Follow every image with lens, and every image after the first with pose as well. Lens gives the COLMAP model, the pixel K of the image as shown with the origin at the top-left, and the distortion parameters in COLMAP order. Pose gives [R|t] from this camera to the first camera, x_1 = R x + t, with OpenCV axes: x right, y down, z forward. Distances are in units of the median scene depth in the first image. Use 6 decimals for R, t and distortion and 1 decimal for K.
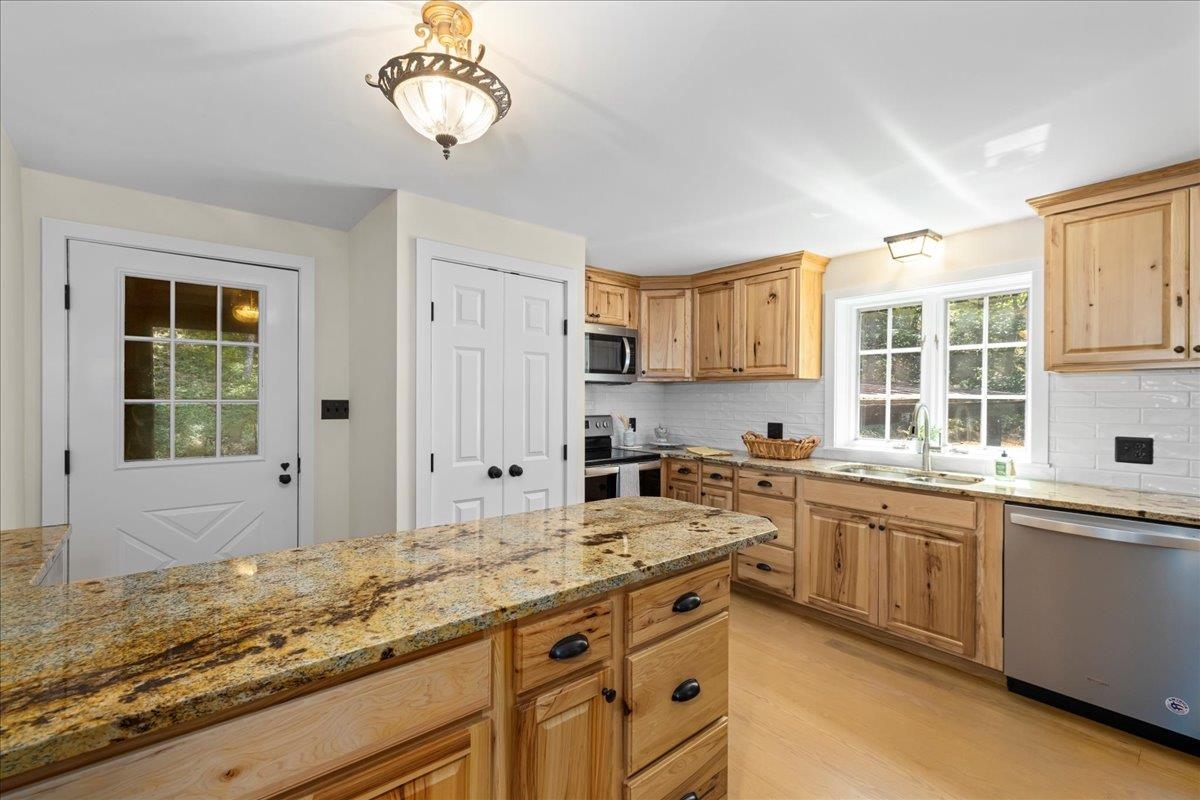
lens RADIAL K [[507.2, 0, 598.9], [0, 507.2, 402.9], [0, 0, 1]] dist [0.002449, -0.000726]
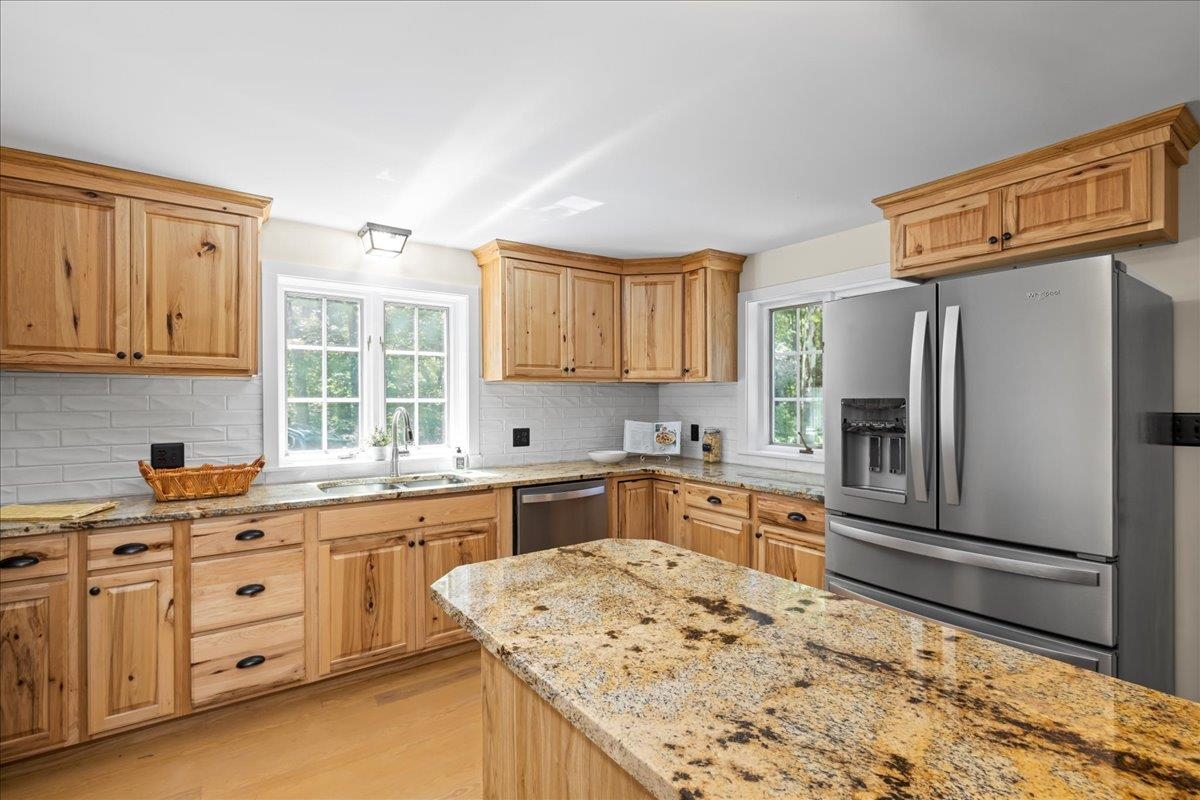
lens RADIAL K [[541.7, 0, 590.3], [0, 541.7, 404.7], [0, 0, 1]] dist [-0.006148, 0.001713]
pose [[0.094982, -0.014254, 0.995377, -0.370118], [0.015584, 0.999796, 0.012830, -0.012446], [-0.995357, 0.014293, 0.095185, 0.560288]]
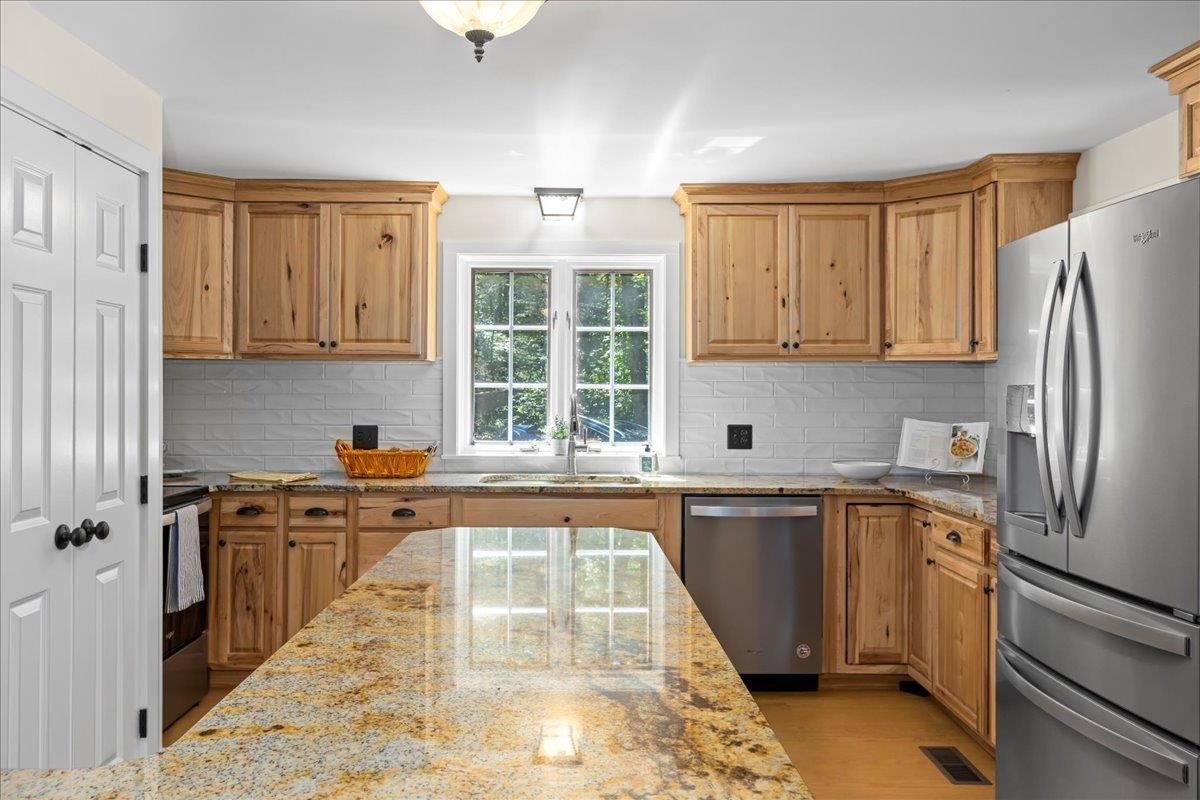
lens RADIAL K [[925.7, 0, 563.6], [0, 925.7, 391.3], [0, 0, 1]] dist [0.001282, 0.001017]
pose [[0.648546, -0.004662, 0.761161, -0.553734], [0.008331, 0.999965, -0.000973, -0.002699], [-0.761130, 0.006972, 0.648562, 0.023269]]
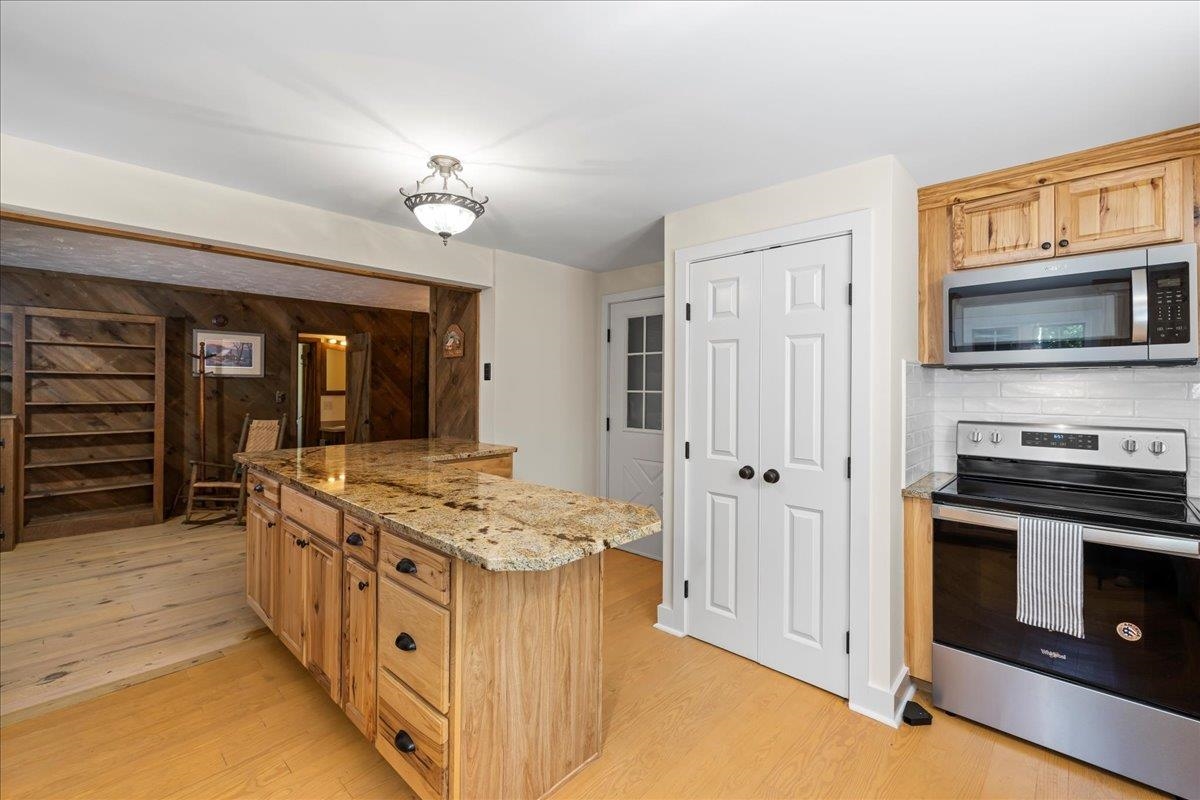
lens RADIAL K [[507.2, 0, 600.7], [0, 507.2, 381.9], [0, 0, 1]] dist [0.002449, -0.000726]
pose [[0.131732, -0.011462, -0.991219, 0.634975], [-0.014648, 0.999801, -0.013508, -0.009799], [0.991177, 0.016299, 0.131538, 0.583940]]
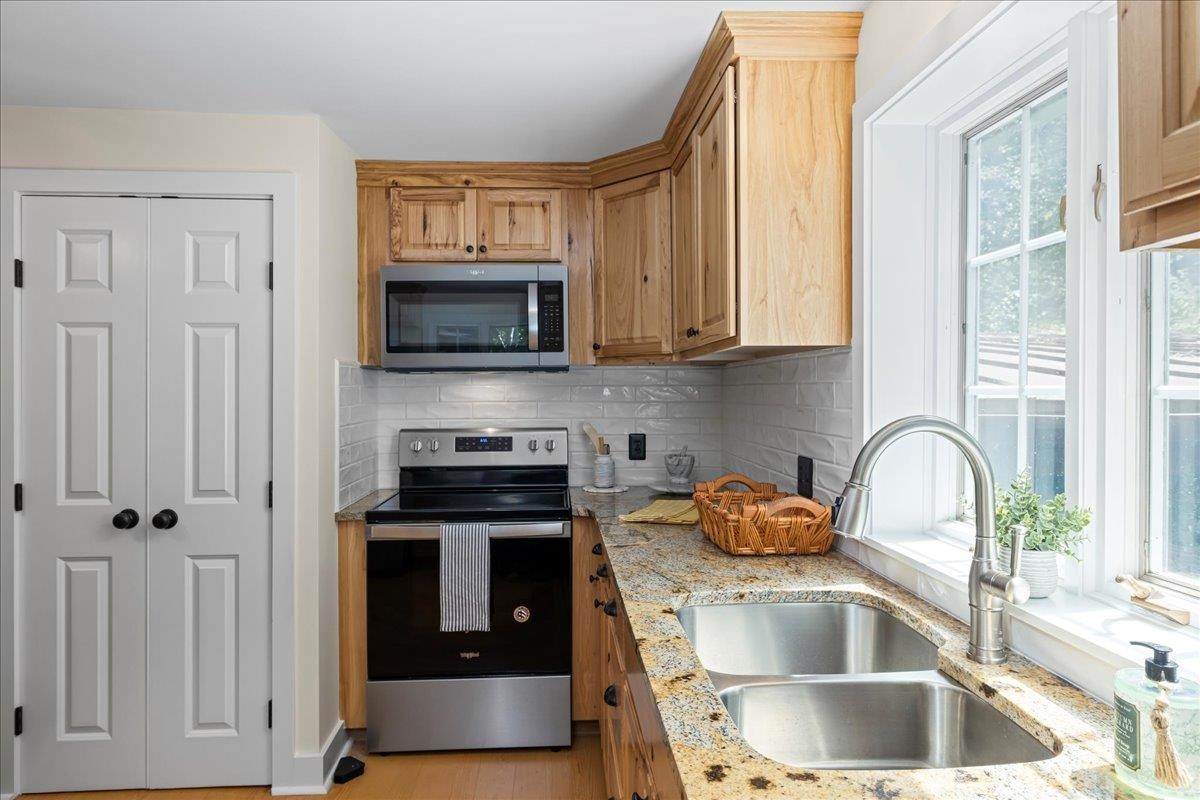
lens RADIAL K [[709.7, 0, 592.7], [0, 709.7, 393.0], [0, 0, 1]] dist [-0.002438, 0.000634]
pose [[0.810011, -0.006698, -0.586376, 0.734427], [0.001416, 0.999954, -0.009466, -0.009141], [0.586413, 0.006838, 0.809983, 0.595738]]
